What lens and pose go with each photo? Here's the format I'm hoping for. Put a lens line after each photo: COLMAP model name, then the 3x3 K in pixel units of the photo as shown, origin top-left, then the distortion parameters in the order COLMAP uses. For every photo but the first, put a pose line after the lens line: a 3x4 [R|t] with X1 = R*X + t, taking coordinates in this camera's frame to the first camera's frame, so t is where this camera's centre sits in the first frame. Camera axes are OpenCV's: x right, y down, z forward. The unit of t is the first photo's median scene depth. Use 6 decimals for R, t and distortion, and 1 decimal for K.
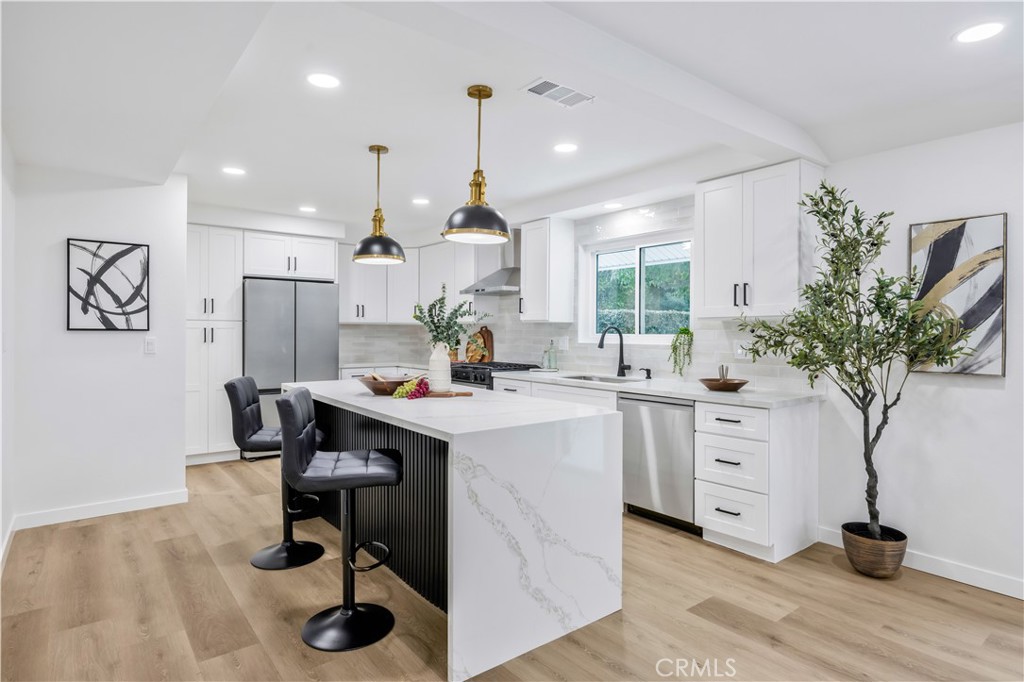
lens RADIAL K [[565.2, 0, 512.0], [0, 565.2, 341.0], [0, 0, 1]] dist [0.000386, -0.000165]
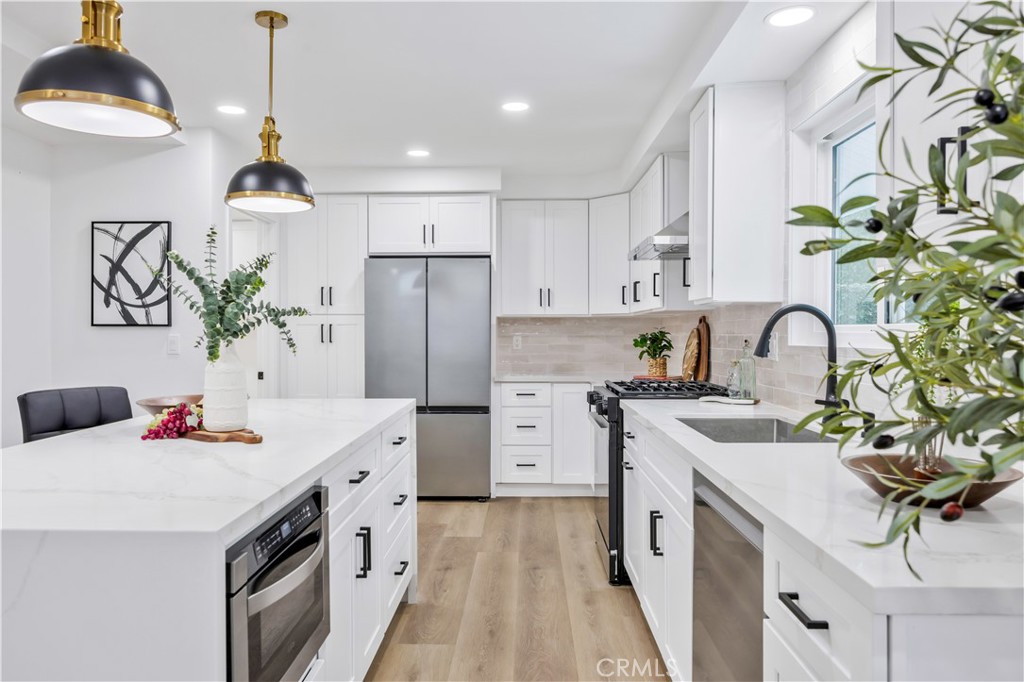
lens RADIAL K [[721.5, 0, 512.0], [0, 721.5, 341.0], [0, 0, 1]] dist [-0.032392, 0.001415]
pose [[0.775046, 0.001959, -0.631902, 0.398339], [-0.006578, 0.999966, -0.004967, 0.004985], [0.631871, 0.008006, 0.775032, 0.521728]]
